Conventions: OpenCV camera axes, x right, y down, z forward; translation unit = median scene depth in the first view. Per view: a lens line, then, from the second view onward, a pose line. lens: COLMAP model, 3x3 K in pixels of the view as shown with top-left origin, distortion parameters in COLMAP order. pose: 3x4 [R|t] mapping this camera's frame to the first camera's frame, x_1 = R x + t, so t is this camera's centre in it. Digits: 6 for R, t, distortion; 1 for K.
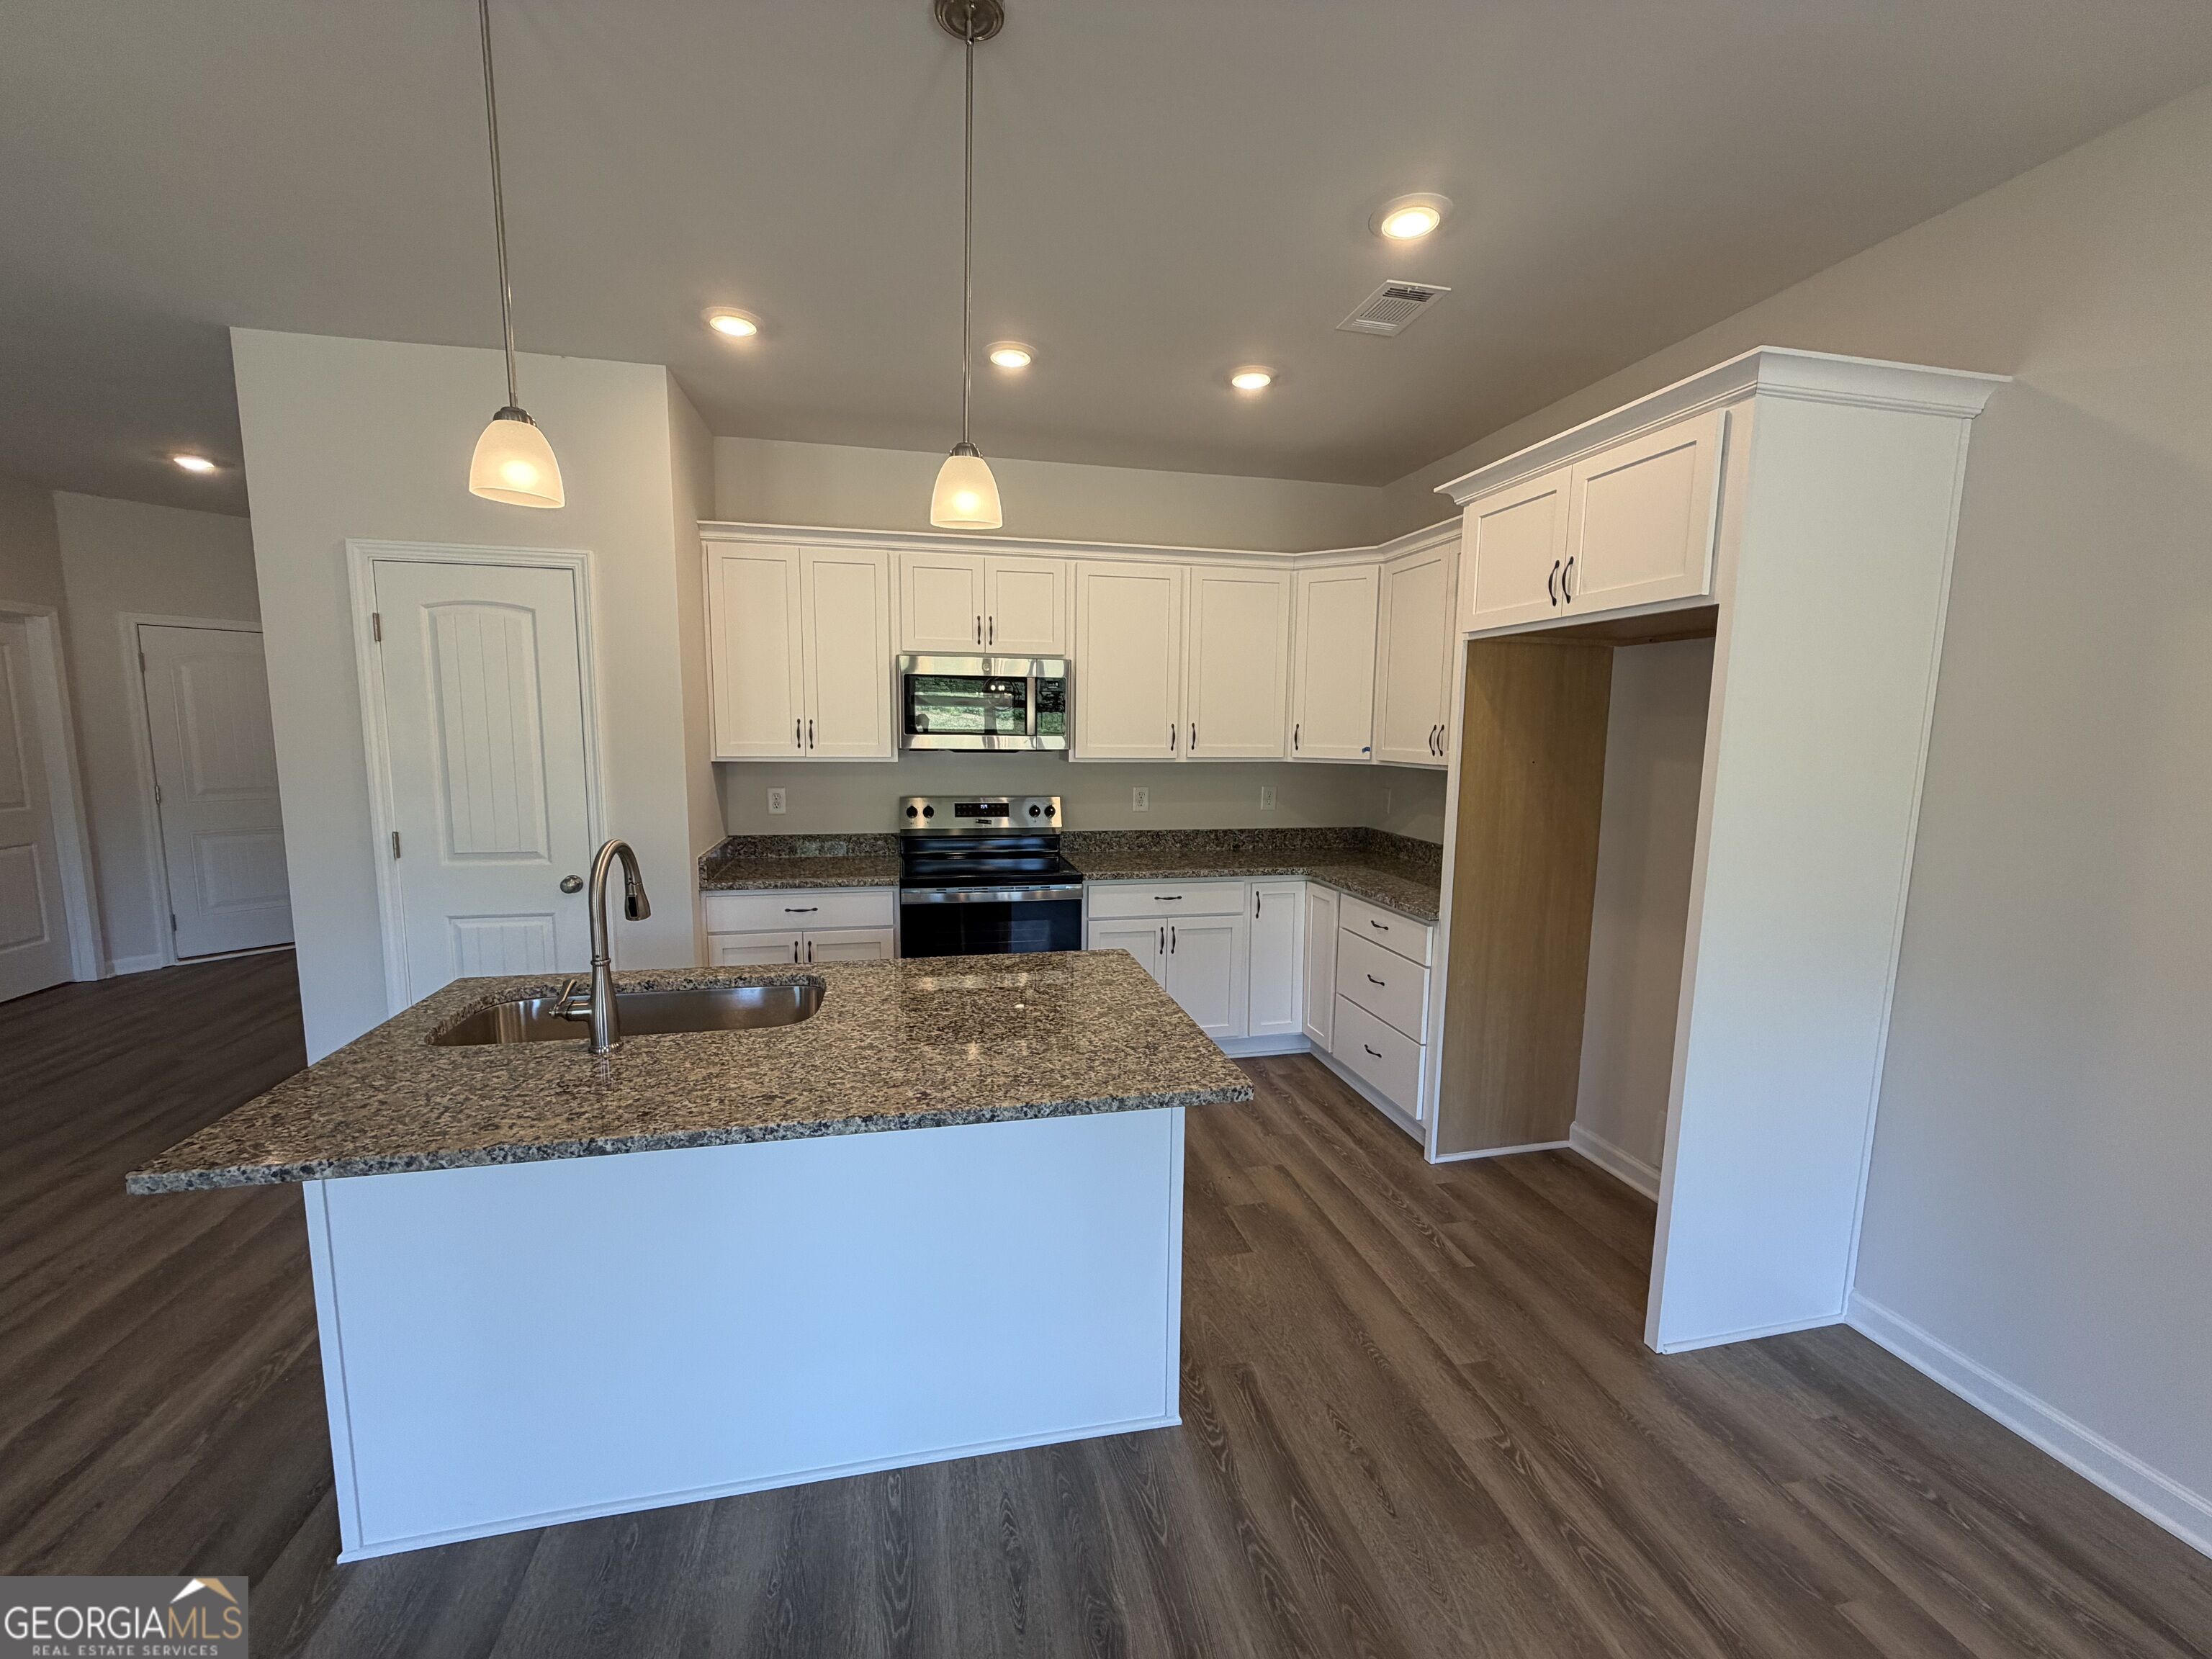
lens RADIAL K [[883.1, 0, 1100.4], [0, 883.1, 830.3], [0, 0, 1]] dist [0.000148, 0.000005]
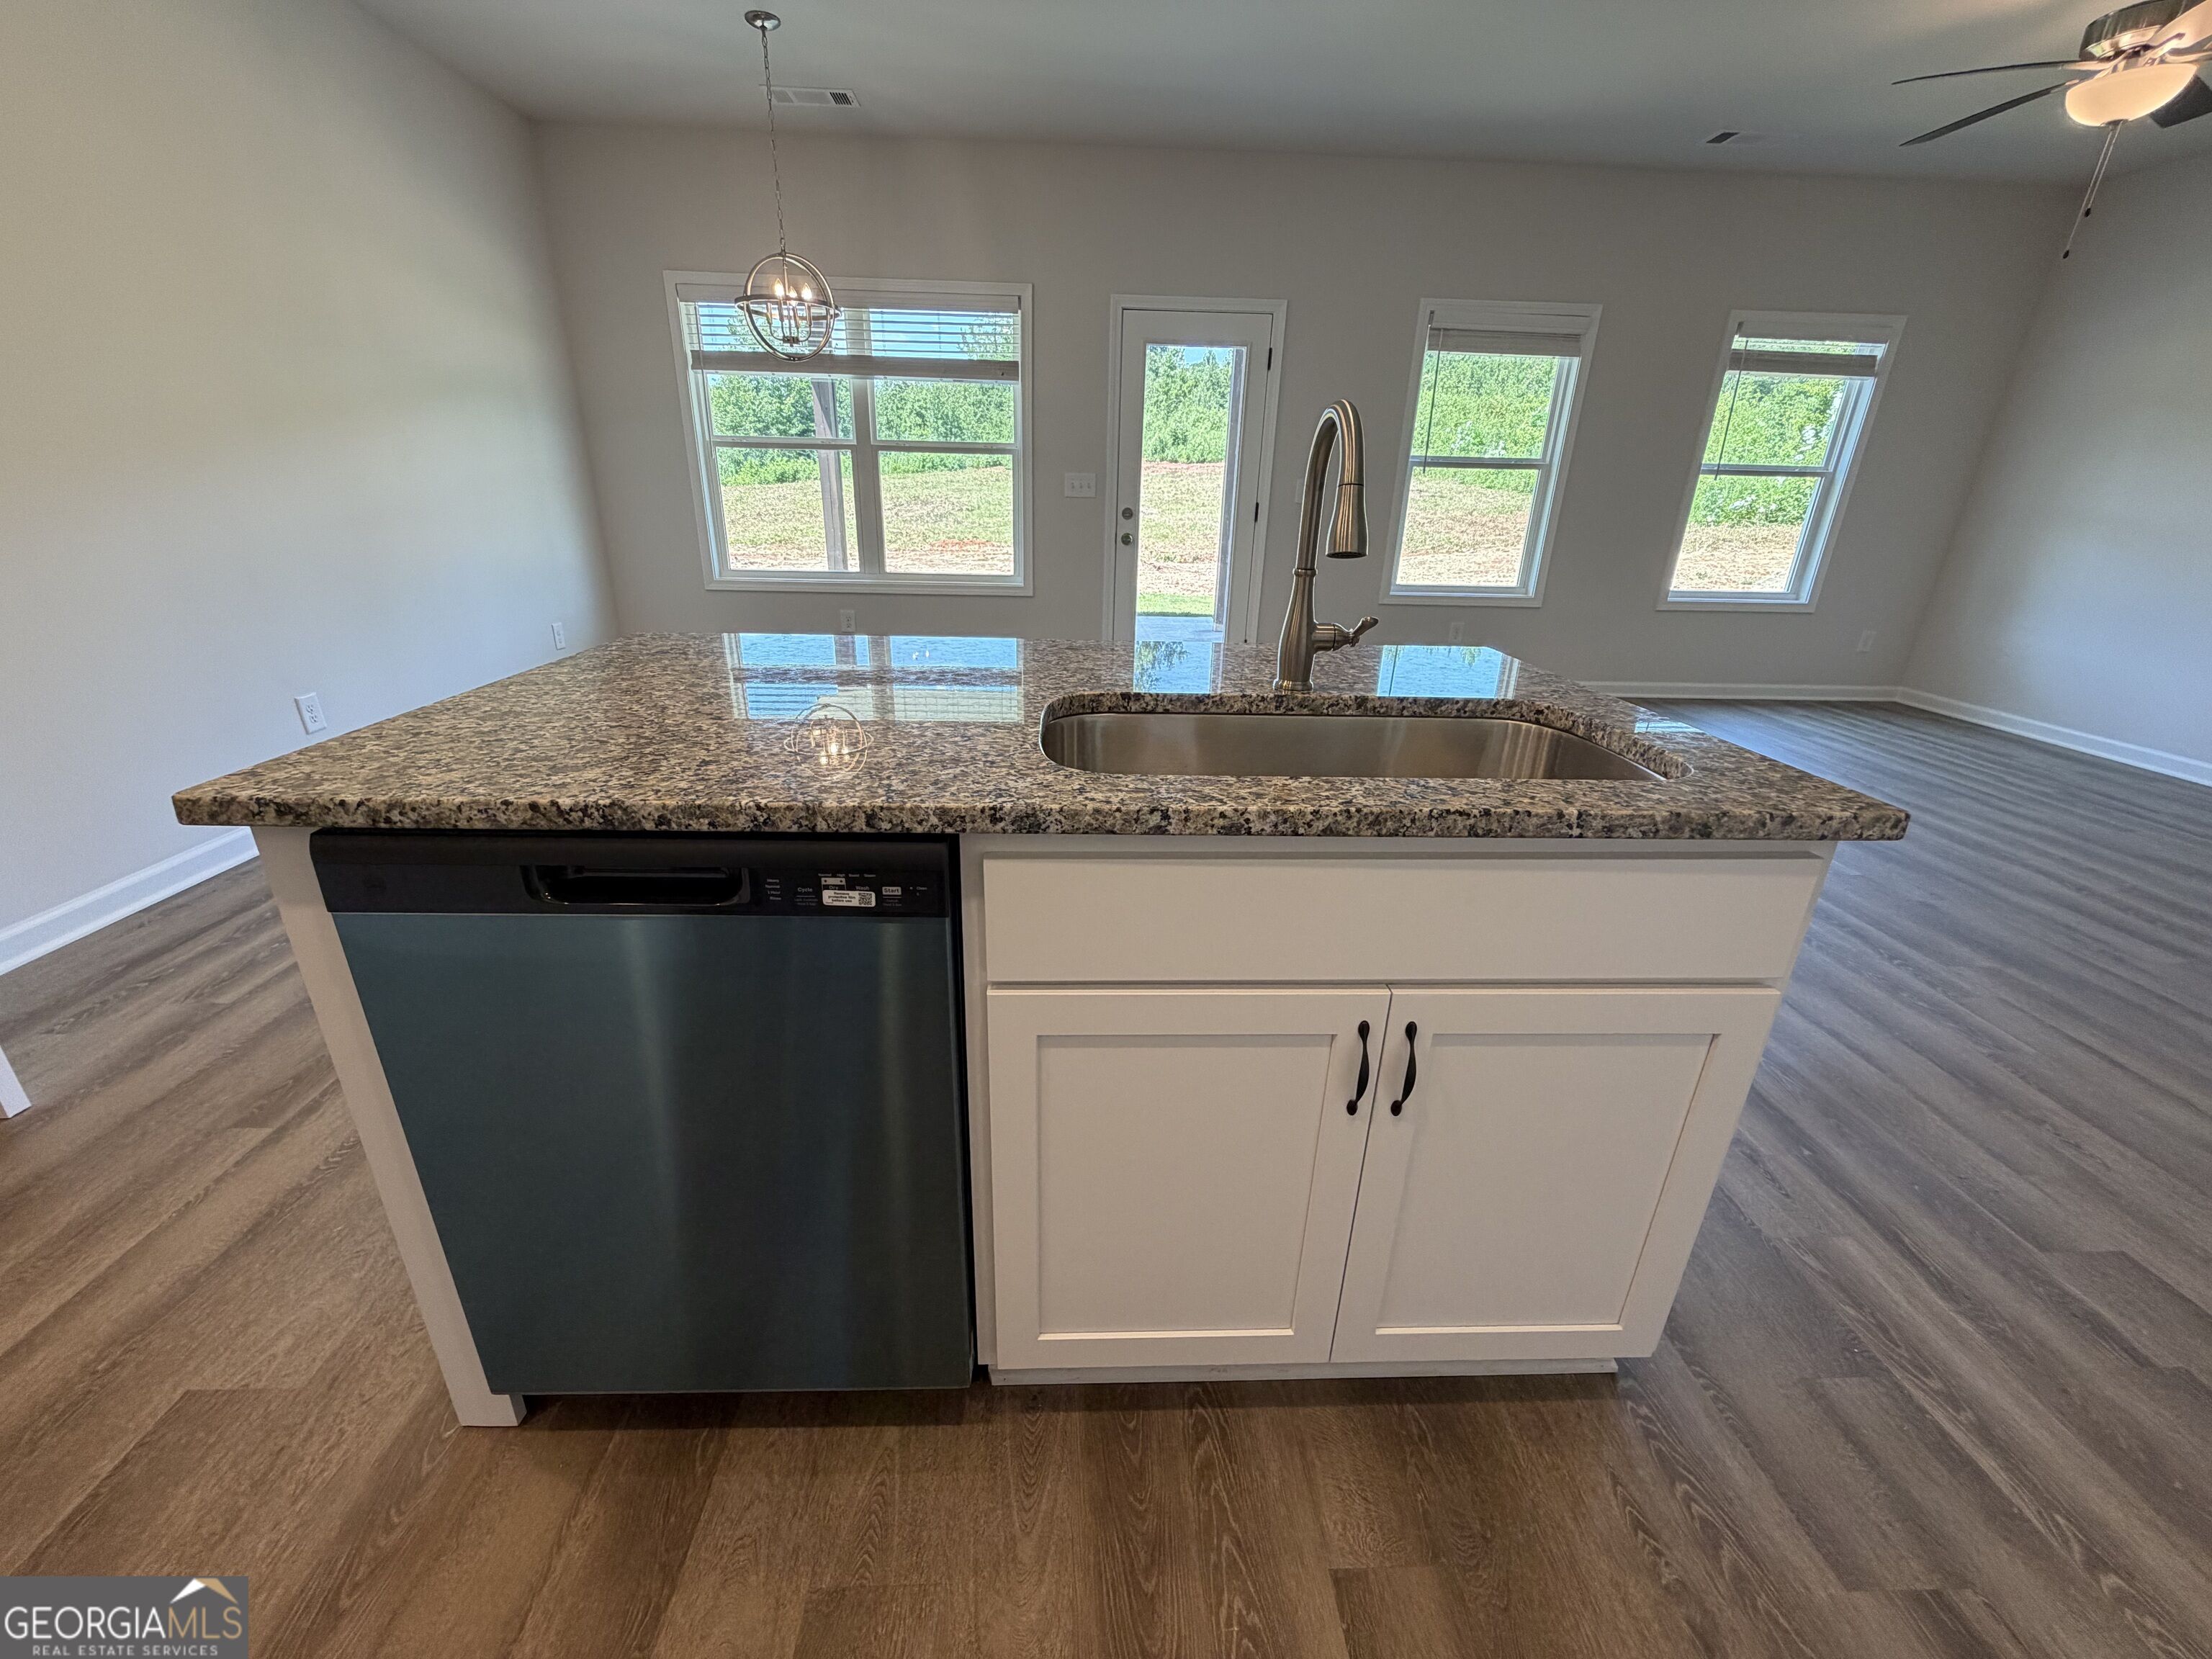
lens RADIAL K [[883.1, 0, 1100.4], [0, 883.1, 830.3], [0, 0, 1]] dist [0.000148, 0.000005]
pose [[-0.983818, -0.096491, 0.150969, -0.290976], [-0.012130, 0.876536, 0.481183, -0.011188], [-0.178760, 0.471565, -0.863523, 0.996176]]
